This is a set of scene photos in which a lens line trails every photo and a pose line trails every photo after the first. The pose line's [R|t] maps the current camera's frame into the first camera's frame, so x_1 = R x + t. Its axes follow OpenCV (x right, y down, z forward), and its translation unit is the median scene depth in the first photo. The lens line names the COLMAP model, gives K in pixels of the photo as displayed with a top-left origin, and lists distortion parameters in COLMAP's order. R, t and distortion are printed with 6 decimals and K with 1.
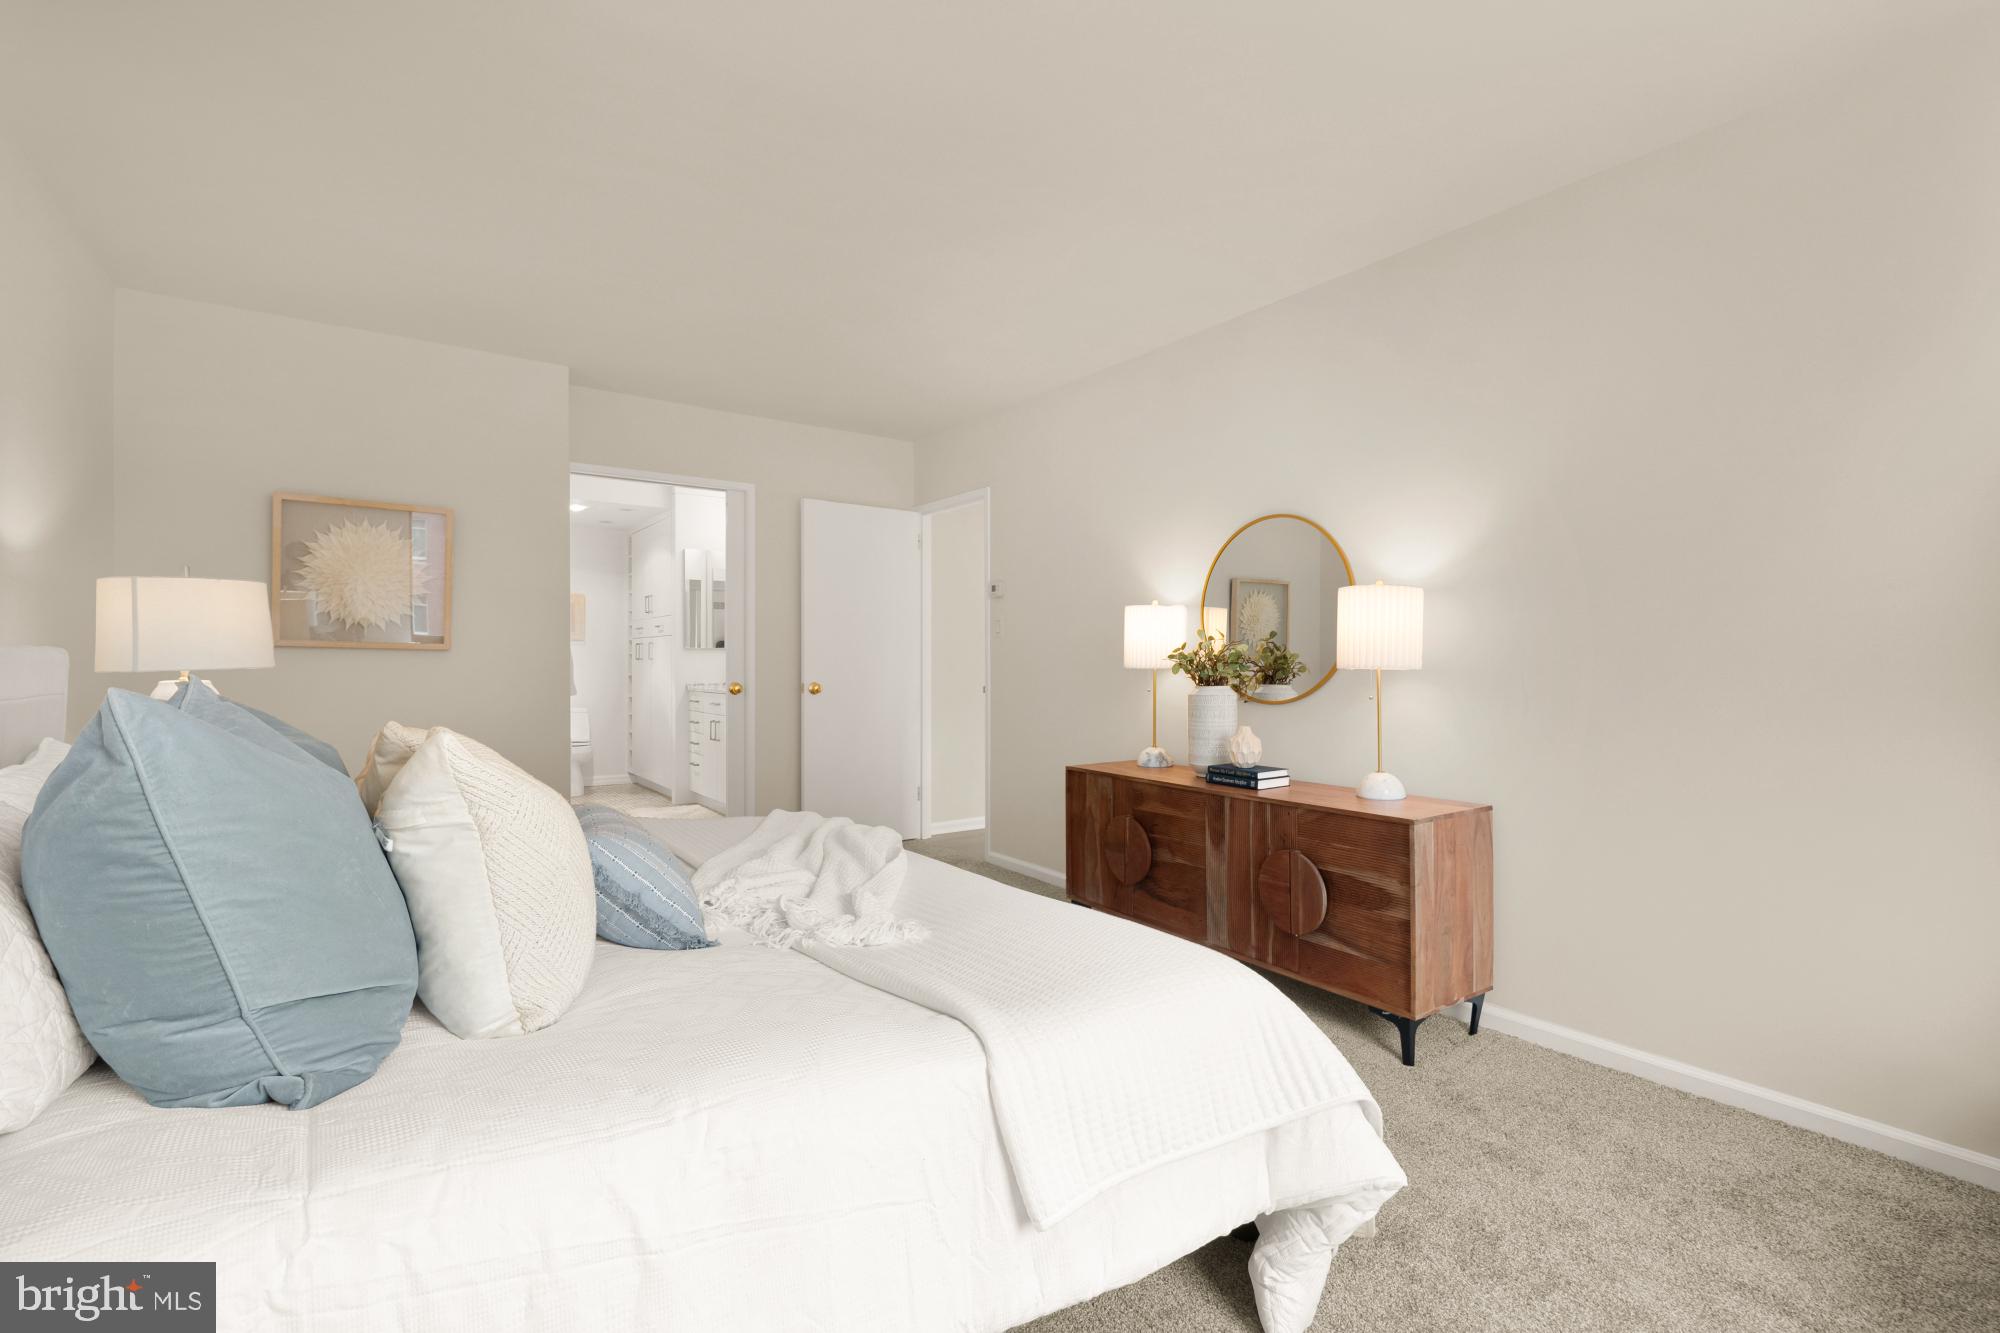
lens RADIAL K [[922.6, 0, 1002.5], [0, 922.6, 661.8], [0, 0, 1]] dist [-0.005054, -0.000263]
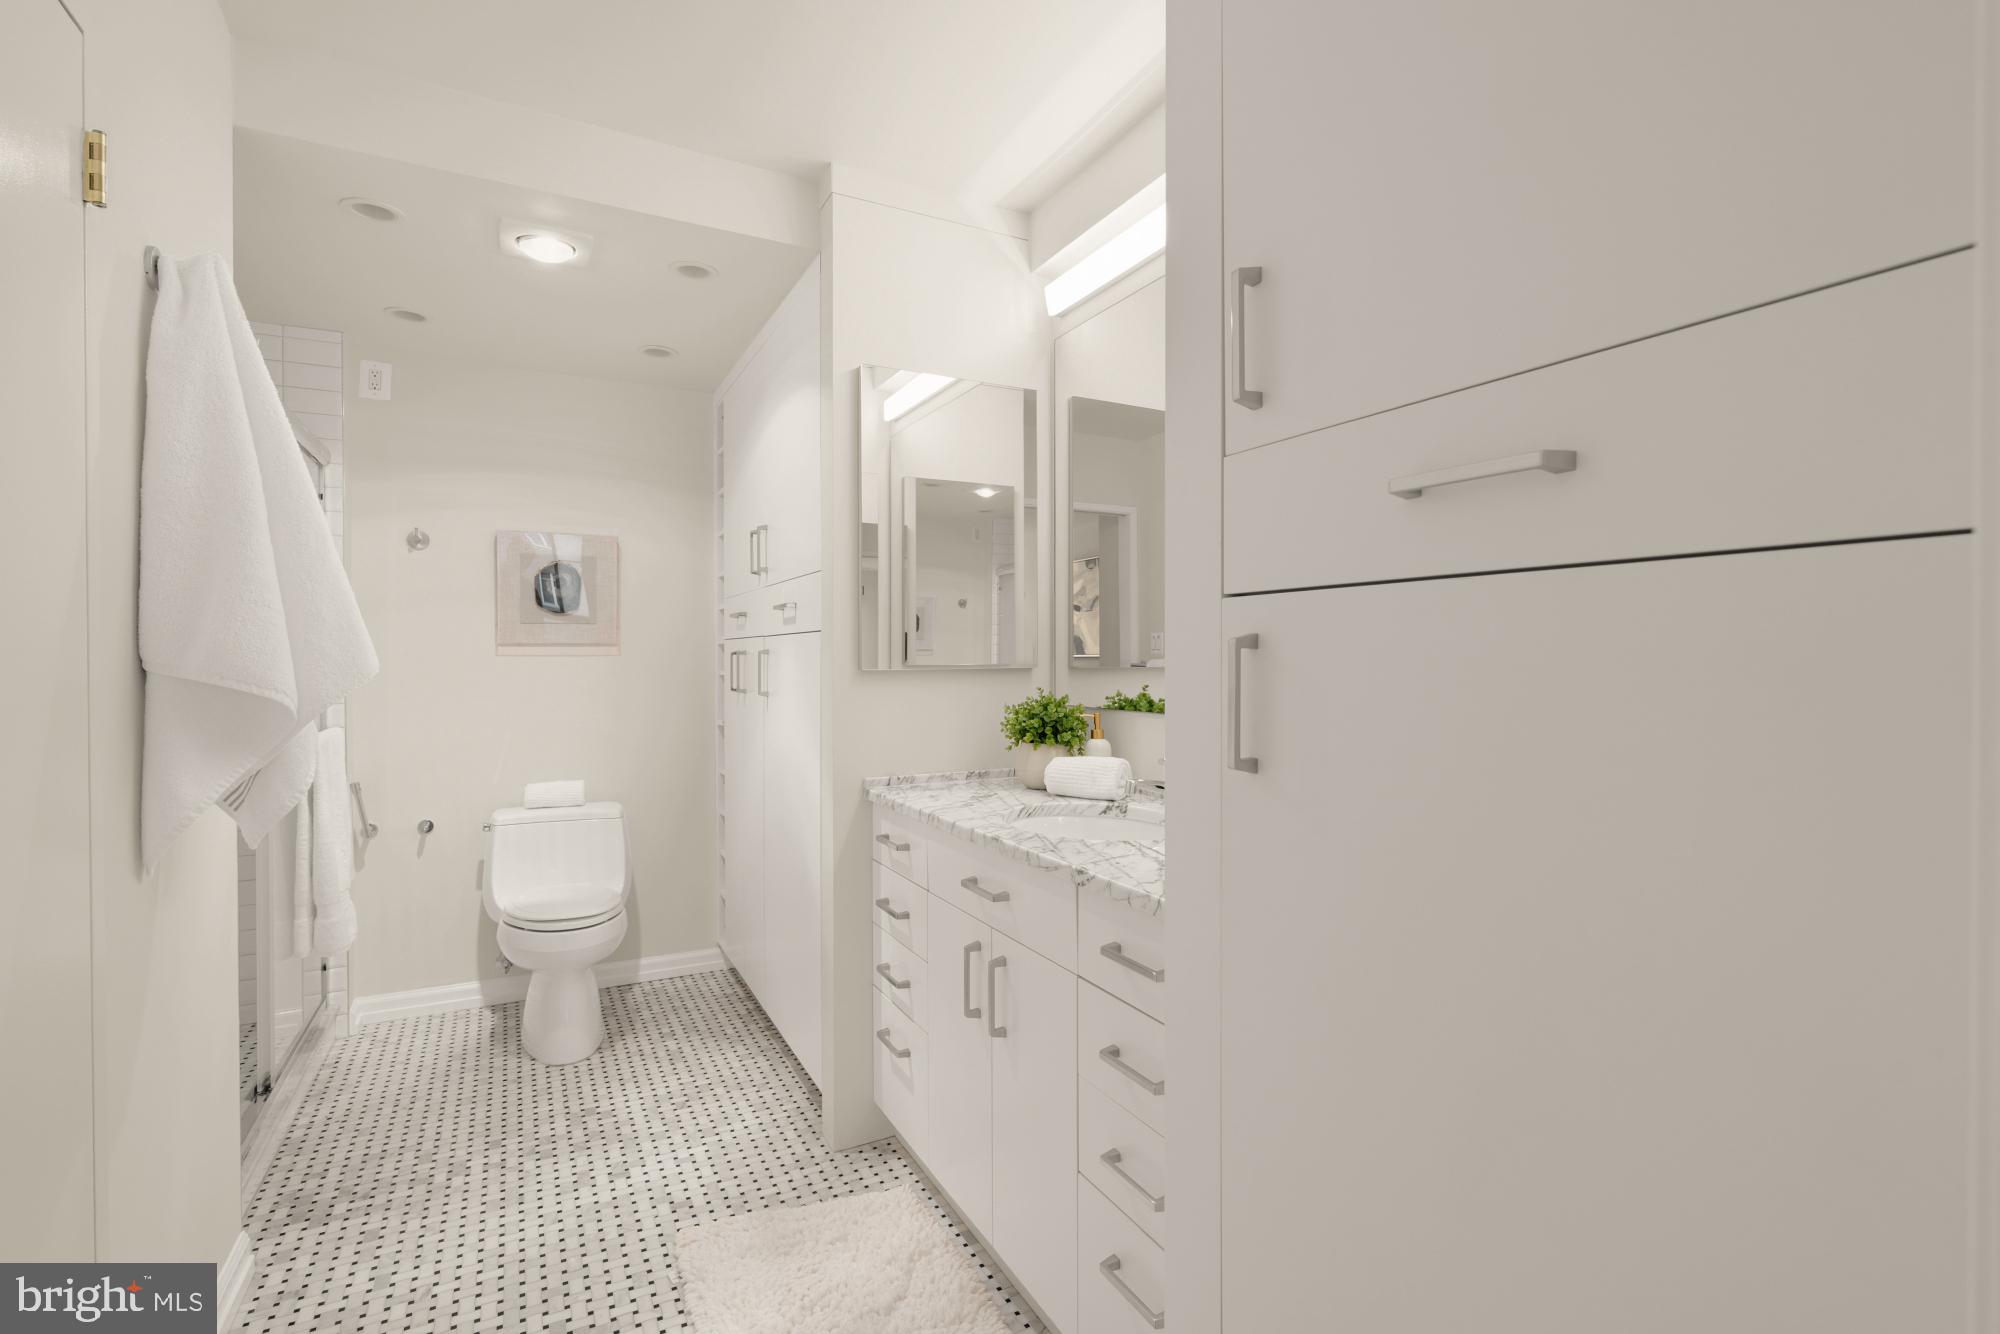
lens RADIAL K [[922.6, 0, 998.5], [0, 922.6, 664.2], [0, 0, 1]] dist [-0.005054, -0.000263]
pose [[0.991592, 0.002609, -0.129375, -0.238027], [-0.002511, 0.999996, 0.000921, -0.015831], [0.129377, -0.000589, 0.991595, 0.639289]]
